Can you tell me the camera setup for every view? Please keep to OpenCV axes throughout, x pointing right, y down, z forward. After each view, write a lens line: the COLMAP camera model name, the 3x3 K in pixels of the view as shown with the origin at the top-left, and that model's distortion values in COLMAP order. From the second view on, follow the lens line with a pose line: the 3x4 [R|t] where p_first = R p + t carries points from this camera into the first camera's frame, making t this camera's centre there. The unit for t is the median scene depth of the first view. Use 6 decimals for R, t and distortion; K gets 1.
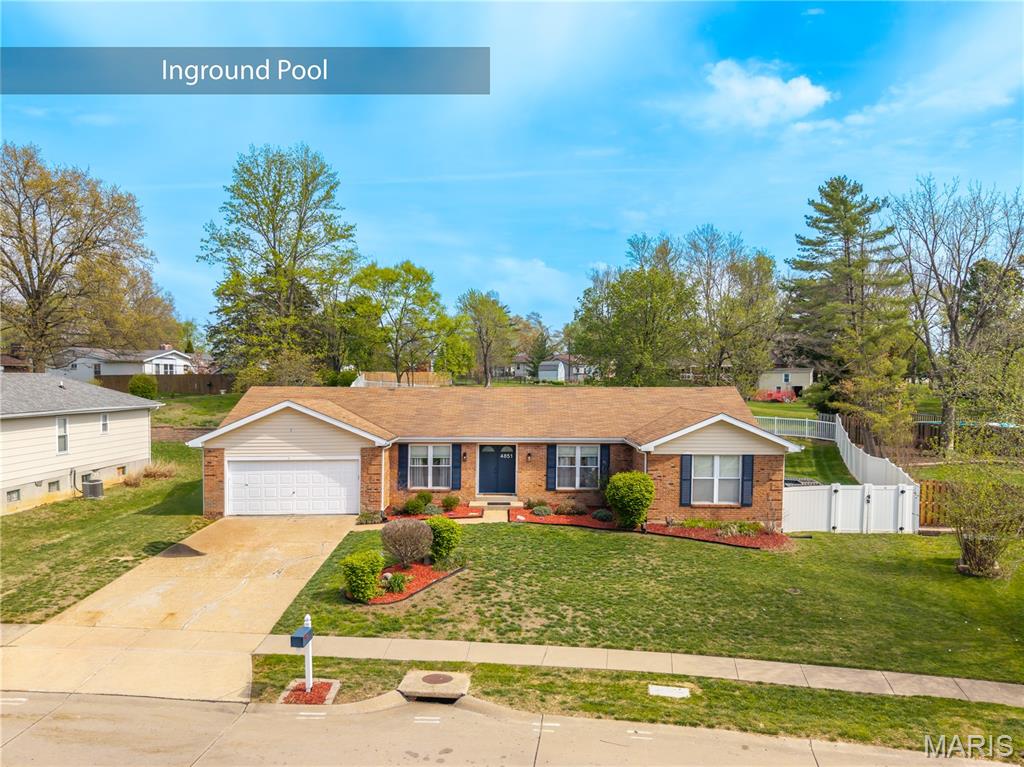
lens RADIAL K [[782.2, 0, 516.3], [0, 782.2, 423.8], [0, 0, 1]] dist [0.008756, -0.001085]
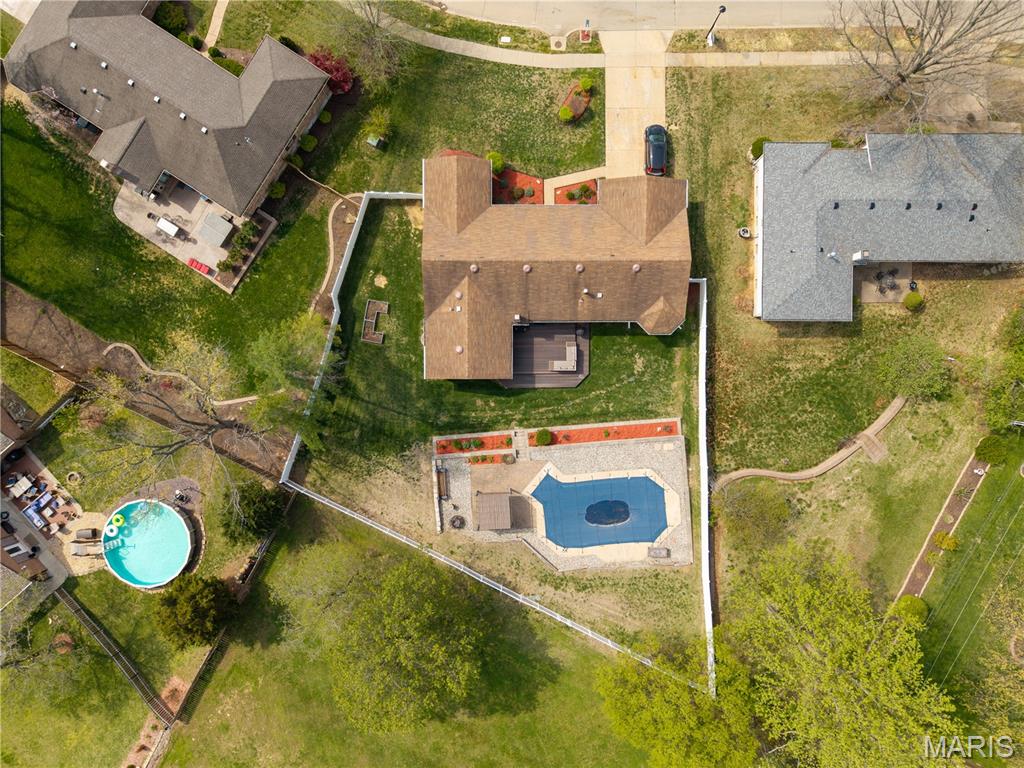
lens RADIAL K [[705.3, 0, 511.0], [0, 705.3, 385.7], [0, 0, 1]] dist [0.064140, -0.108647]
pose [[-0.999979, 0.000076, -0.006554, 0.154474], [-0.006542, -0.074734, 0.997182, -3.107756], [-0.000414, 0.997204, 0.074733, 2.153181]]
